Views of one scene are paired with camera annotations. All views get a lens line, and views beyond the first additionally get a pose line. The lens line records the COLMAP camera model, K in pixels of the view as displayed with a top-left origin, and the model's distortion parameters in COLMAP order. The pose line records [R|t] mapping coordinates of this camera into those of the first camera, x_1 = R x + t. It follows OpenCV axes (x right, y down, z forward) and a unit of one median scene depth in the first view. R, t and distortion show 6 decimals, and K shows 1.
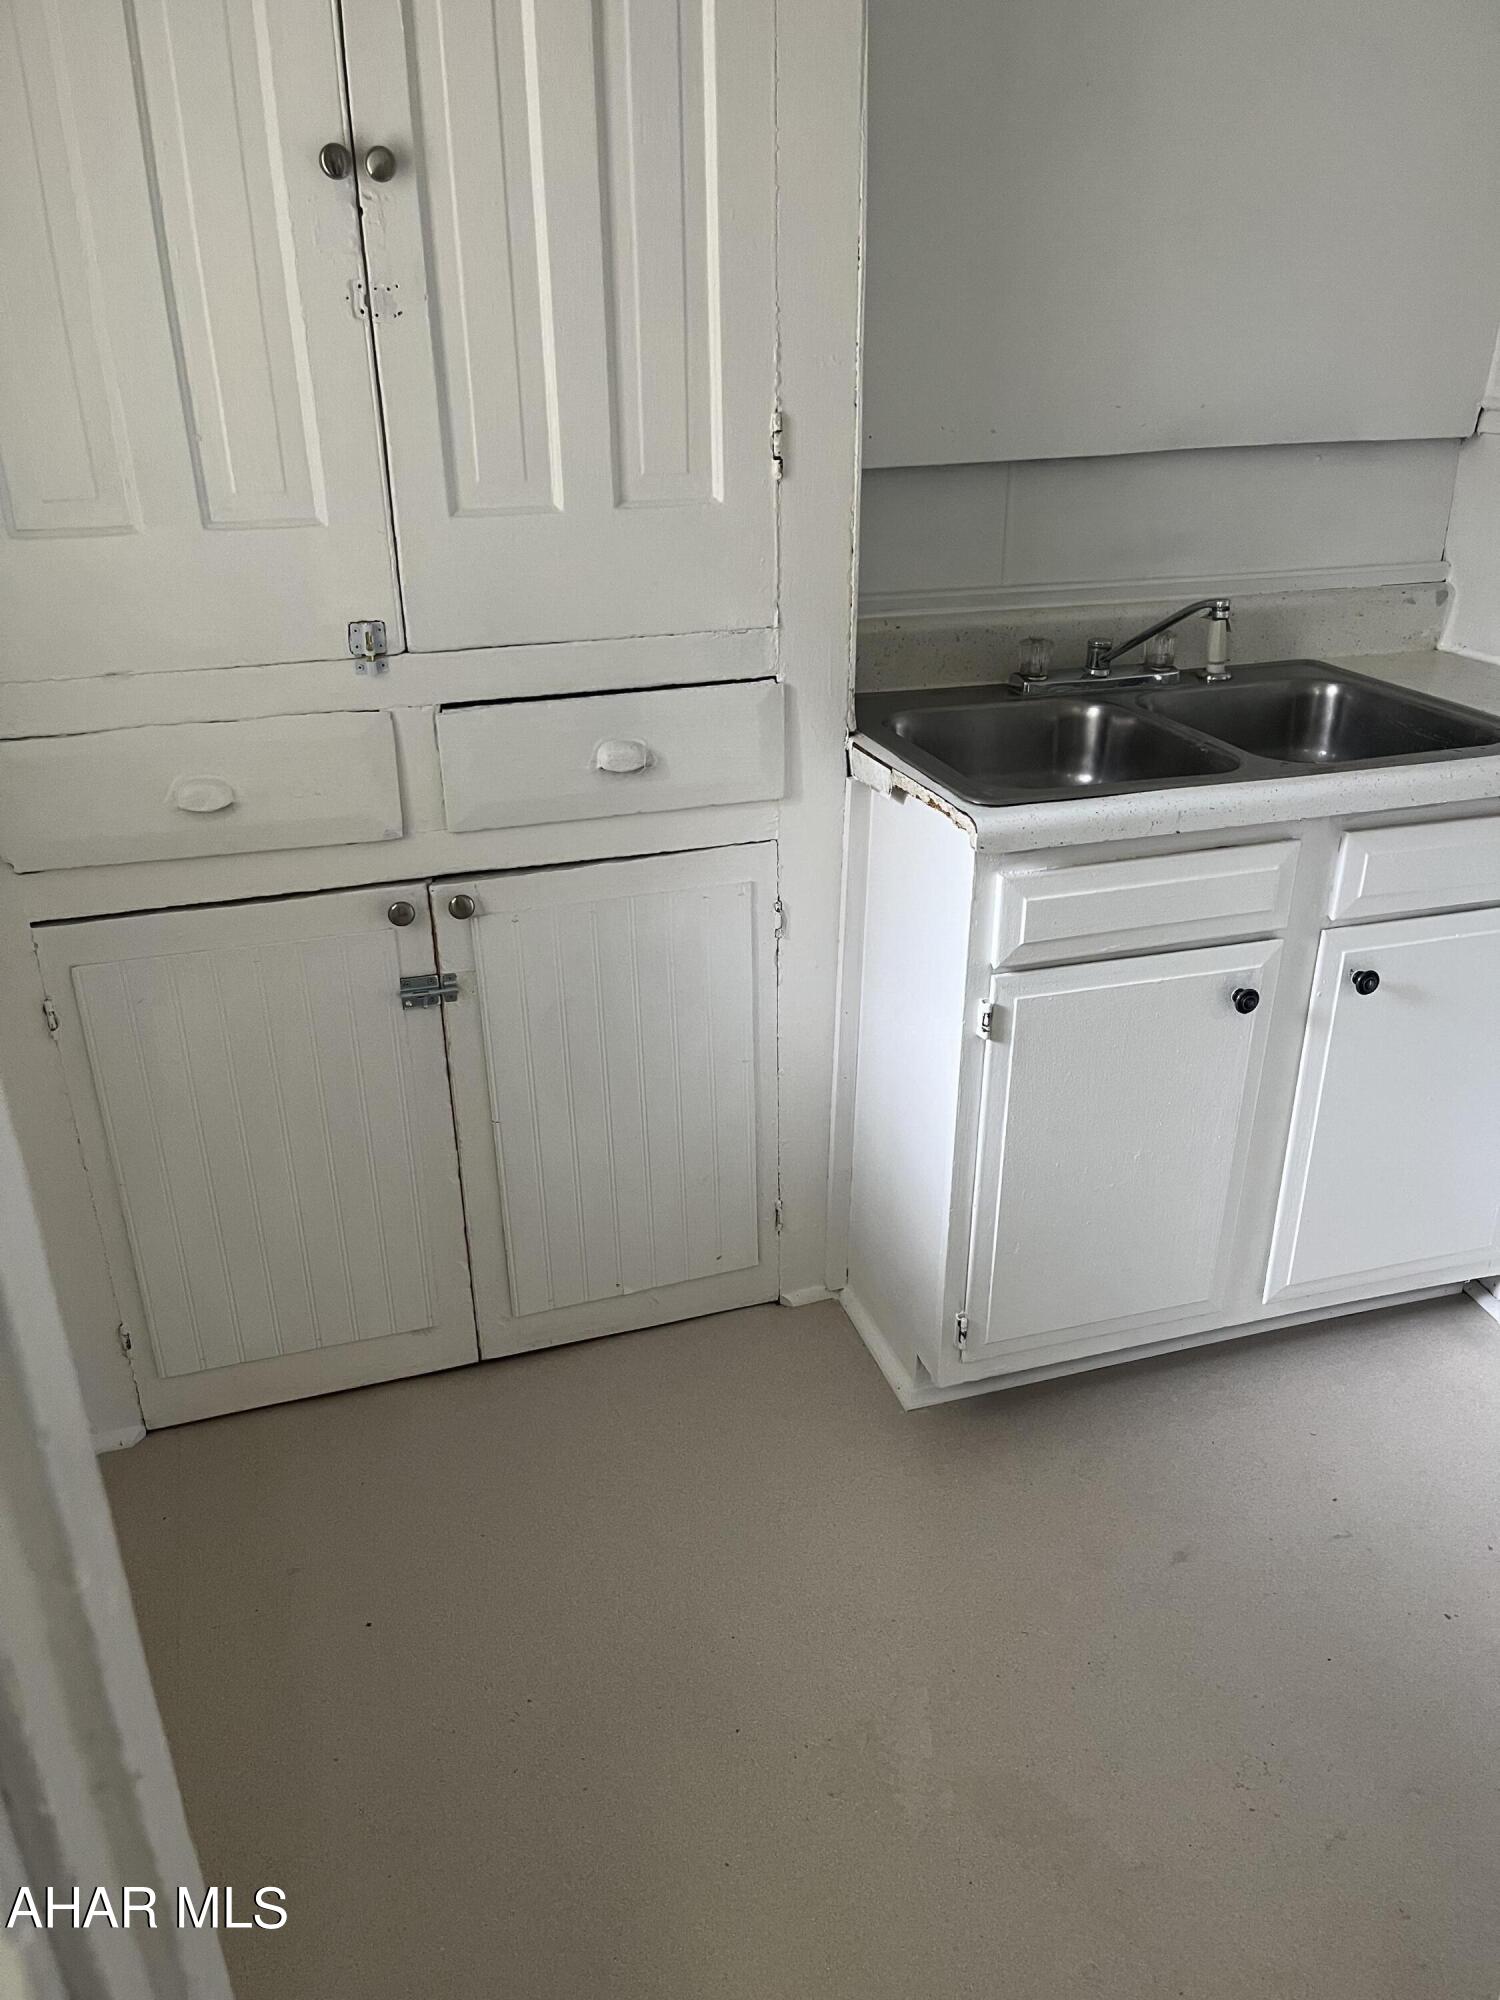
lens RADIAL K [[1537.0, 0, 747.5], [0, 1537.0, 1003.2], [0, 0, 1]] dist [0.077502, -0.110094]
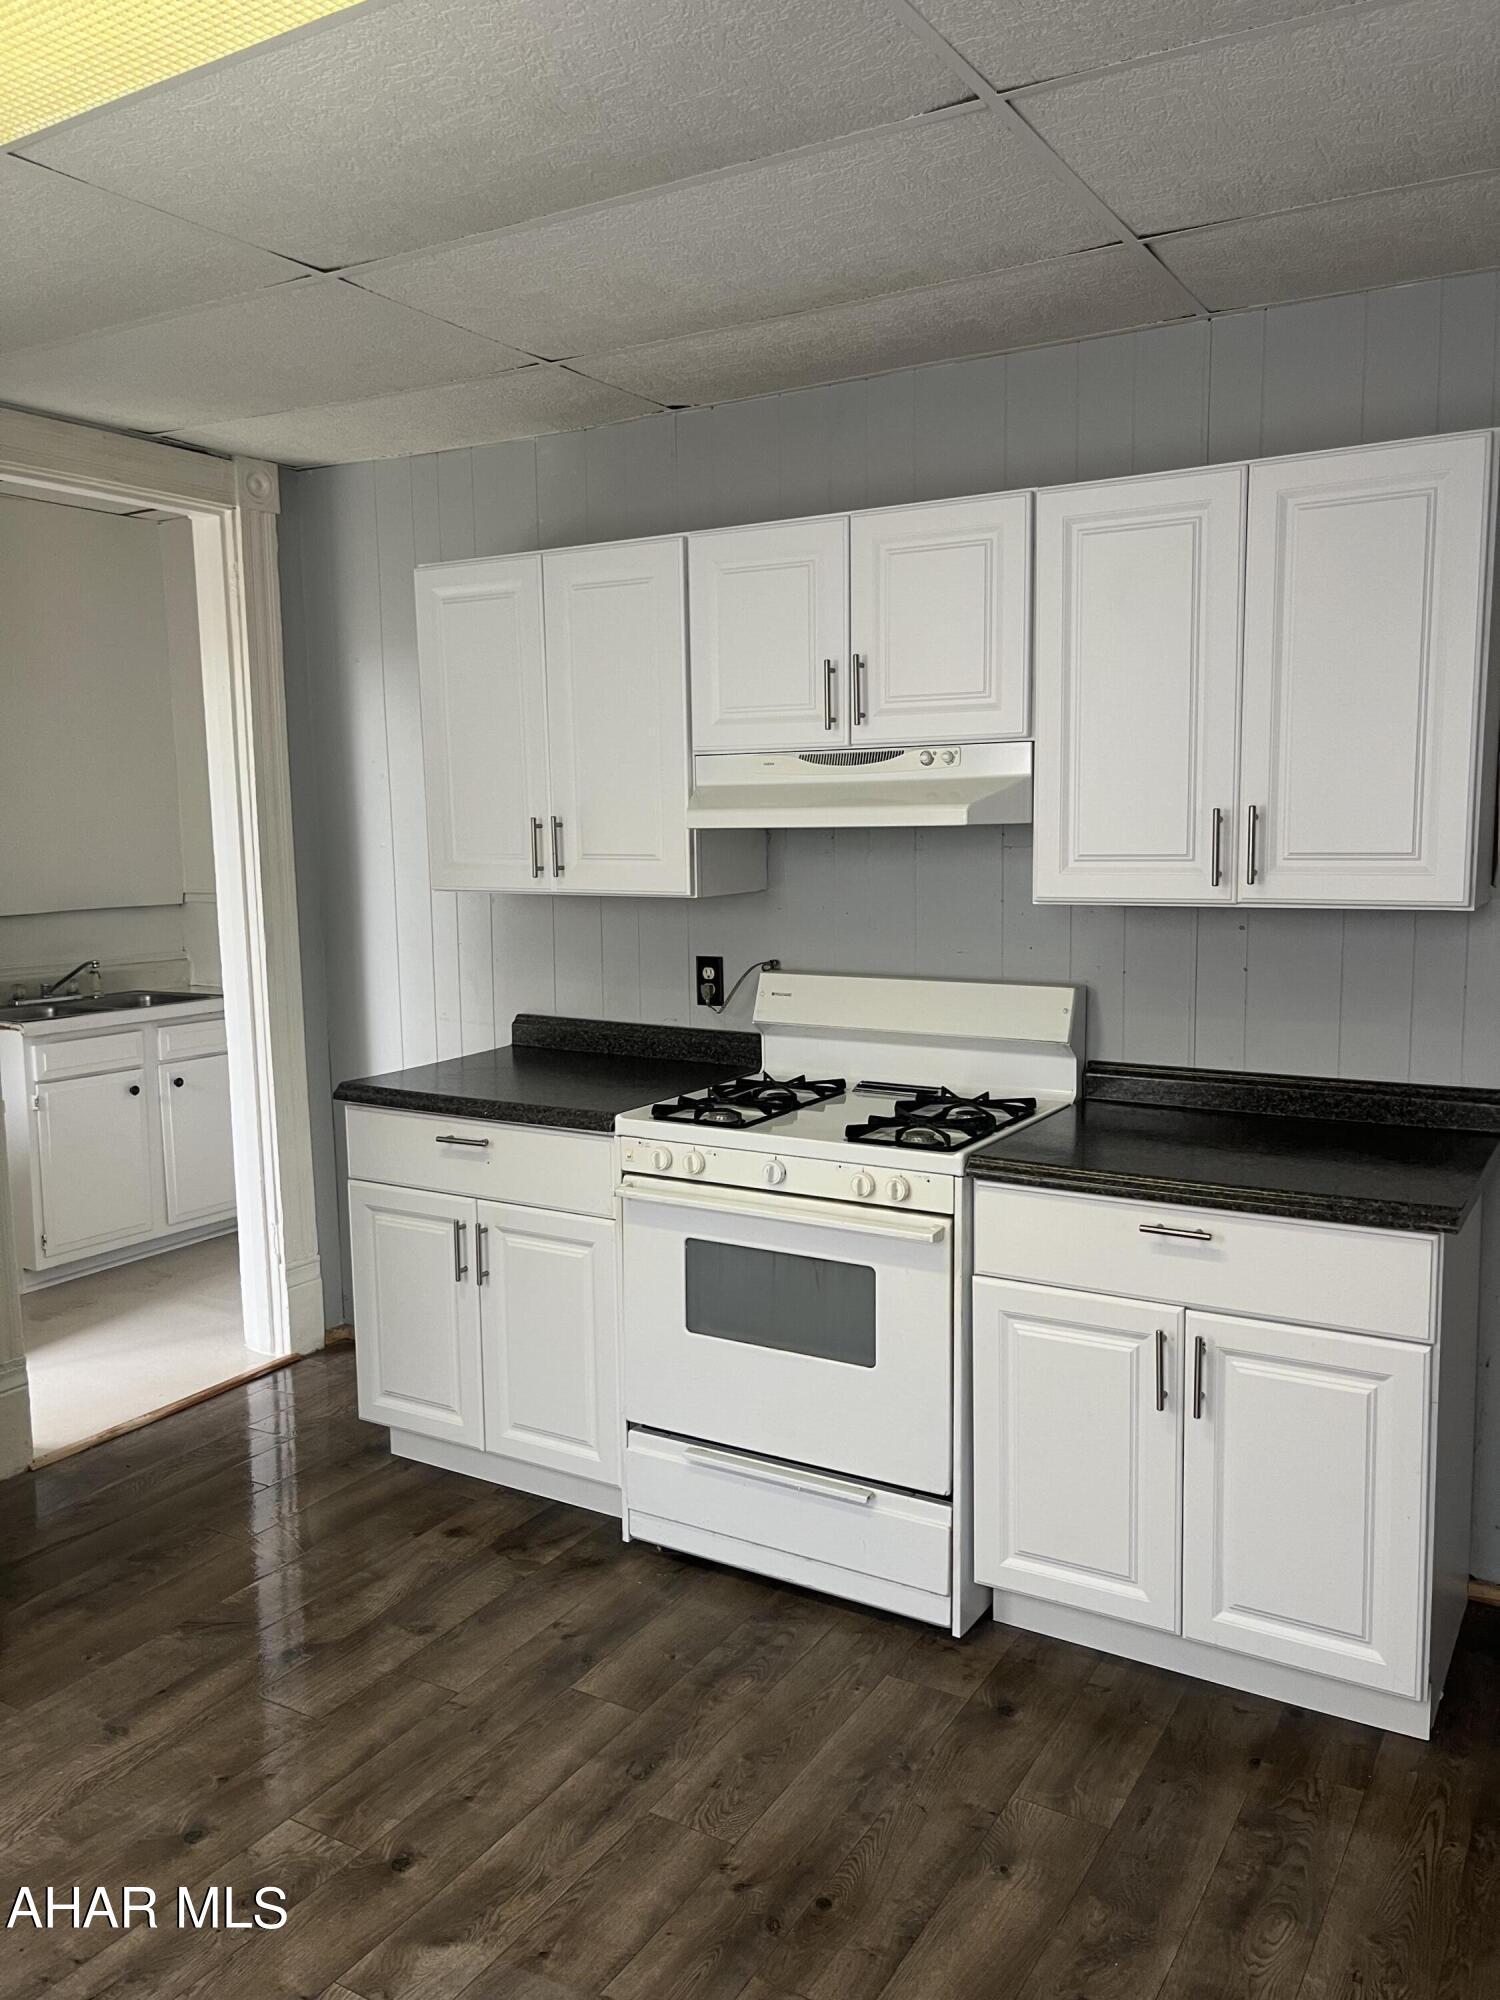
lens RADIAL K [[1537.0, 0, 765.0], [0, 1537.0, 1015.5], [0, 0, 1]] dist [0.077502, -0.110094]
pose [[0.754473, -0.077030, 0.651796, -0.611296], [0.277524, 0.937383, -0.210461, 0.757047], [-0.594770, 0.339676, 0.728607, -1.694339]]
